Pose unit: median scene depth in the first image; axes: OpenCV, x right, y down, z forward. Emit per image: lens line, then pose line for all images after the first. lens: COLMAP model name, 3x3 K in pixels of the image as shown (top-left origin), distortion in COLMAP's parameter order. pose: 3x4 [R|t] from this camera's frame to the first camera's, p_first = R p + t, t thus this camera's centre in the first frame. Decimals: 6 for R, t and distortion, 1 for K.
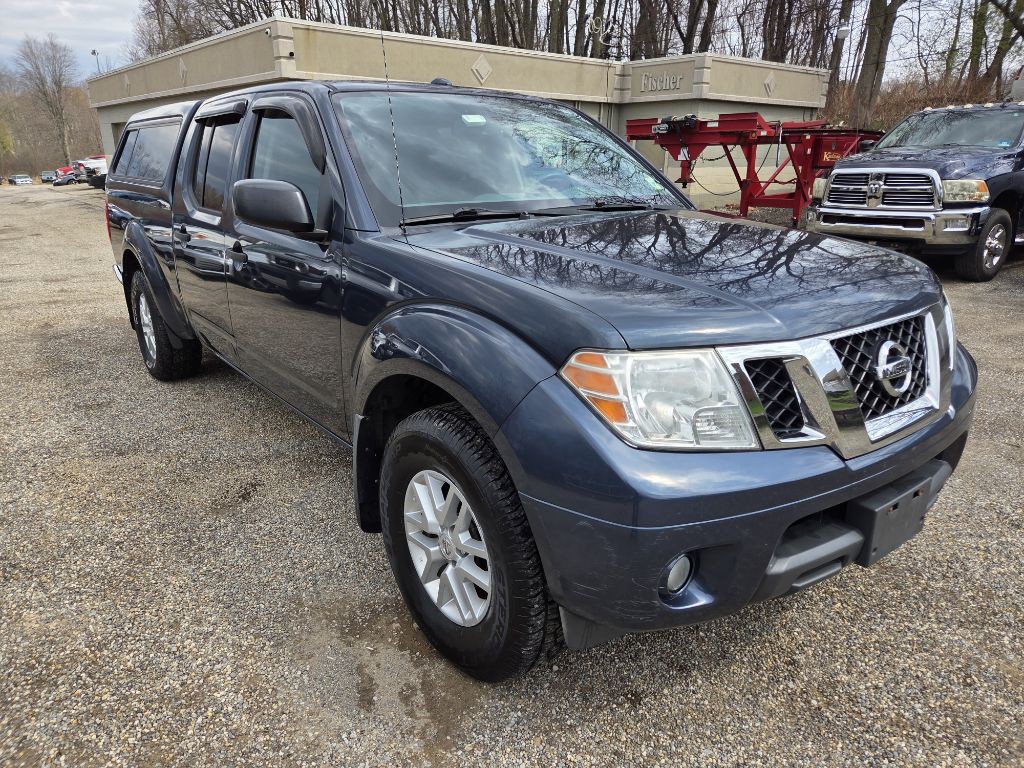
lens RADIAL K [[682.7, 0, 503.9], [0, 682.7, 379.2], [0, 0, 1]] dist [0.064232, -0.047804]
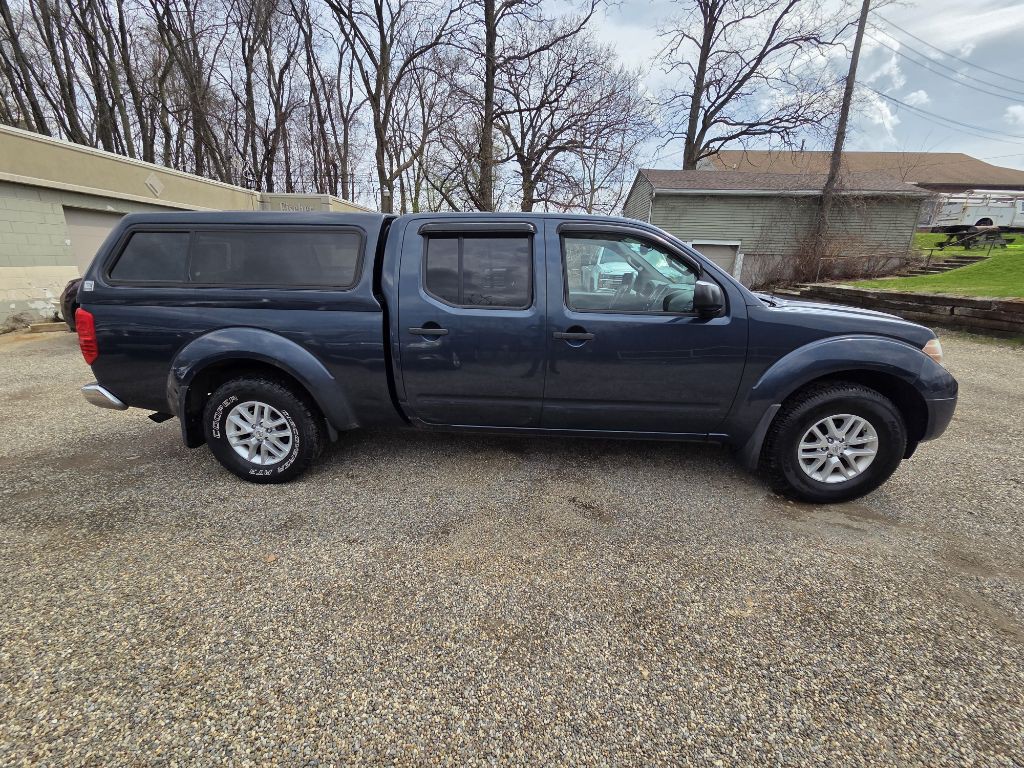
lens RADIAL K [[417.2, 0, 512.0], [0, 417.2, 384.0], [0, 0, 1]] dist [0.012227, -0.004852]
pose [[0.659656, -0.200119, 0.724435, -1.490124], [0.215674, 0.973762, 0.072605, -0.237211], [-0.719957, 0.108347, 0.685509, 0.732073]]
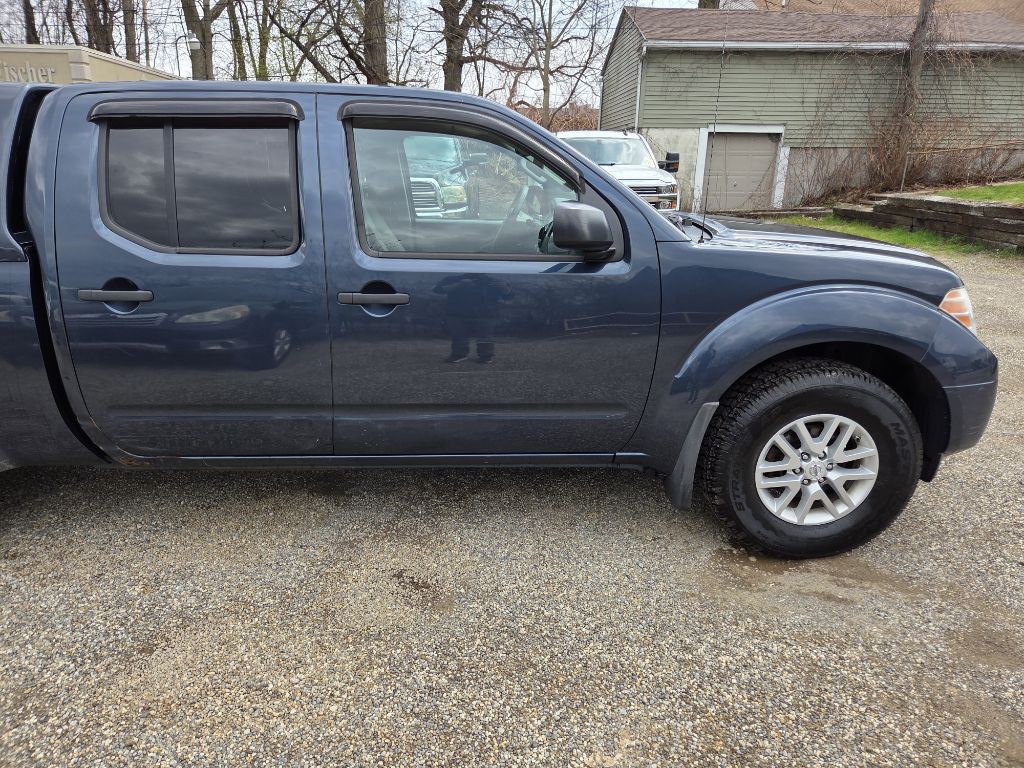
lens RADIAL K [[682.7, 0, 503.9], [0, 682.7, 379.2], [0, 0, 1]] dist [0.064232, -0.047804]
pose [[0.595882, -0.235993, 0.767615, -1.275790], [0.241057, 0.964332, 0.109343, -0.191057], [-0.766039, 0.119884, 0.631516, 0.544290]]
